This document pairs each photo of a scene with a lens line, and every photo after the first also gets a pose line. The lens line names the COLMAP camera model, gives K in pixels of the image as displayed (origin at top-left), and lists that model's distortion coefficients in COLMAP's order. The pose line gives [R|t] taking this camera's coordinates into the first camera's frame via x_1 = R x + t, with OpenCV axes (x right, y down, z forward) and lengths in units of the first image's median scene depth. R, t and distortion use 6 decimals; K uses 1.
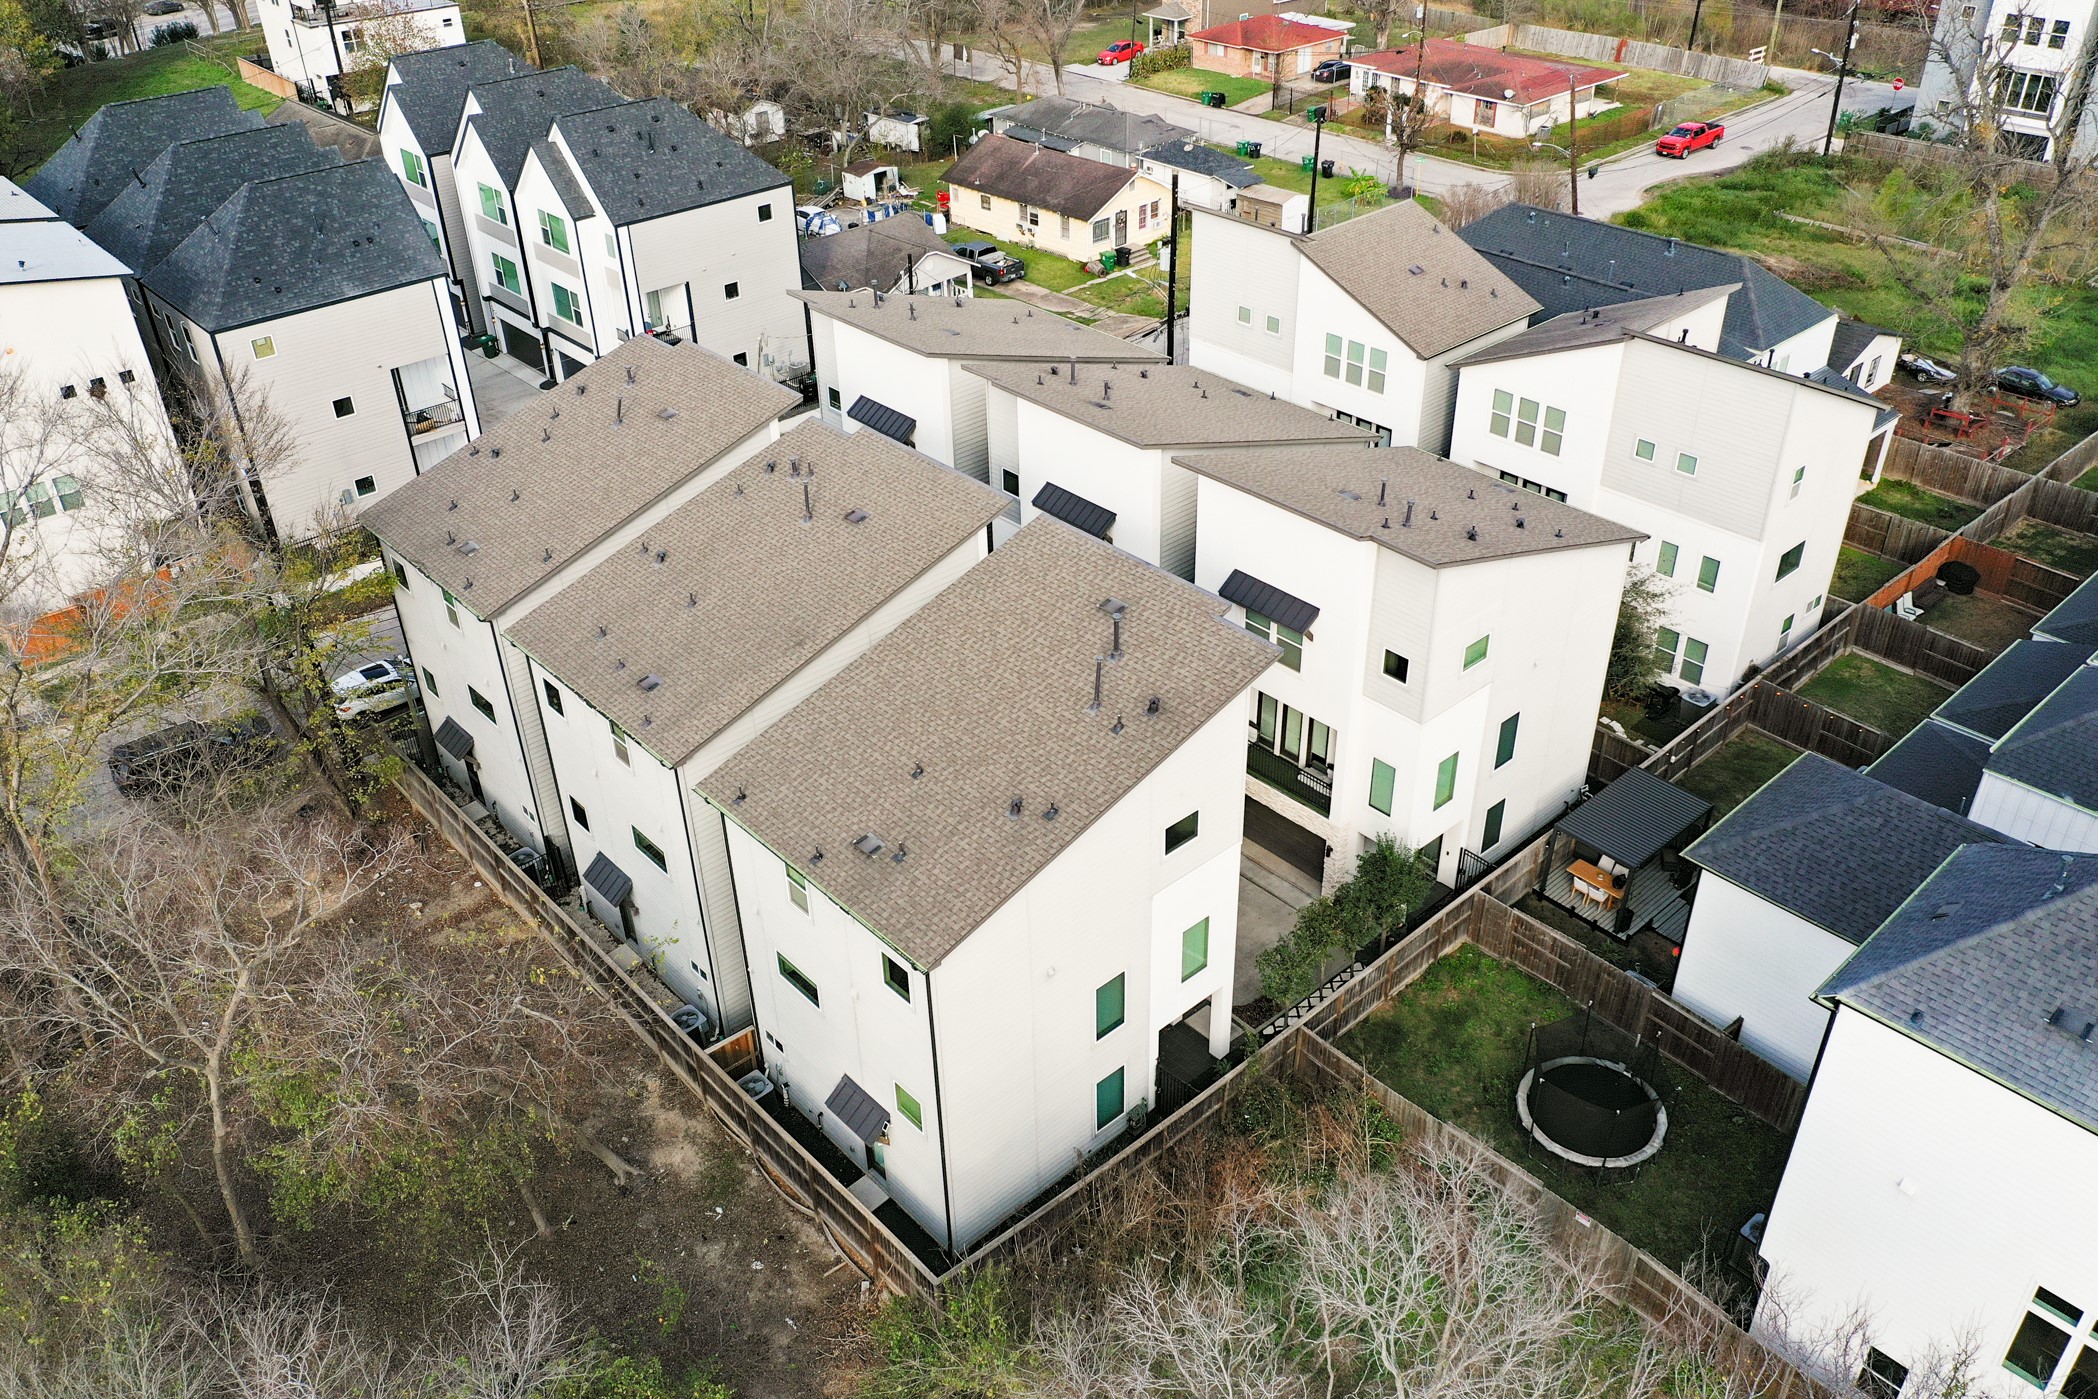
lens RADIAL K [[1650.9, 0, 1049.0], [0, 1650.9, 699.5], [0, 0, 1]] dist [0.032516, 0.002618]
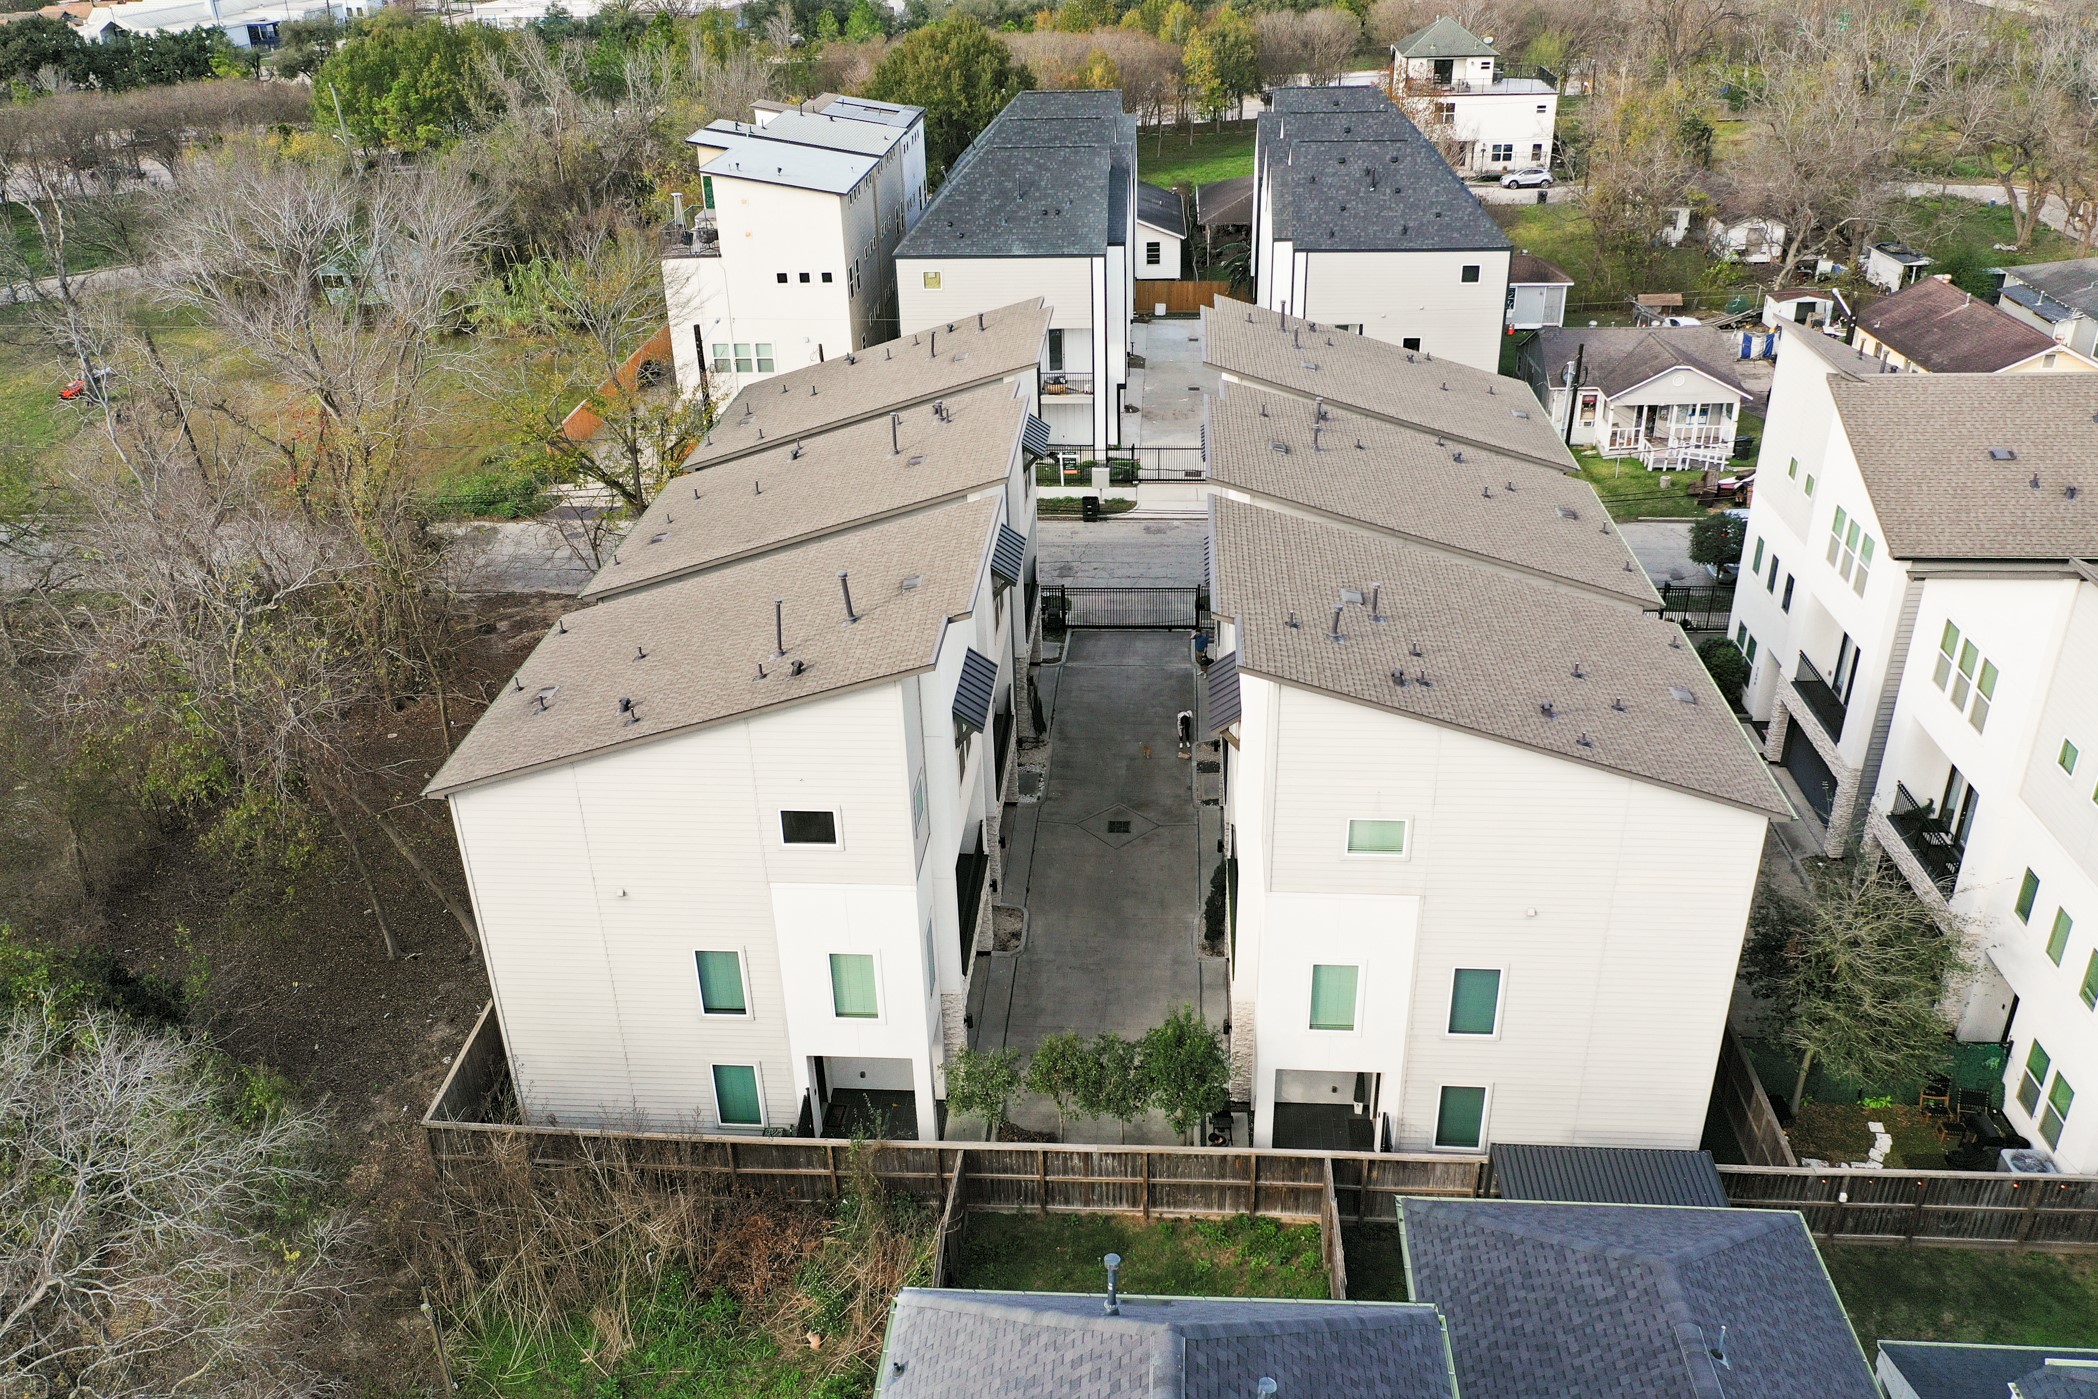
lens RADIAL K [[1650.9, 0, 1049.0], [0, 1650.9, 699.5], [0, 0, 1]] dist [0.032516, 0.002618]
pose [[0.699266, 0.340219, -0.628711, 0.396601], [-0.388827, 0.919025, 0.064857, -0.050136], [0.599867, 0.199108, 0.774930, 0.218754]]
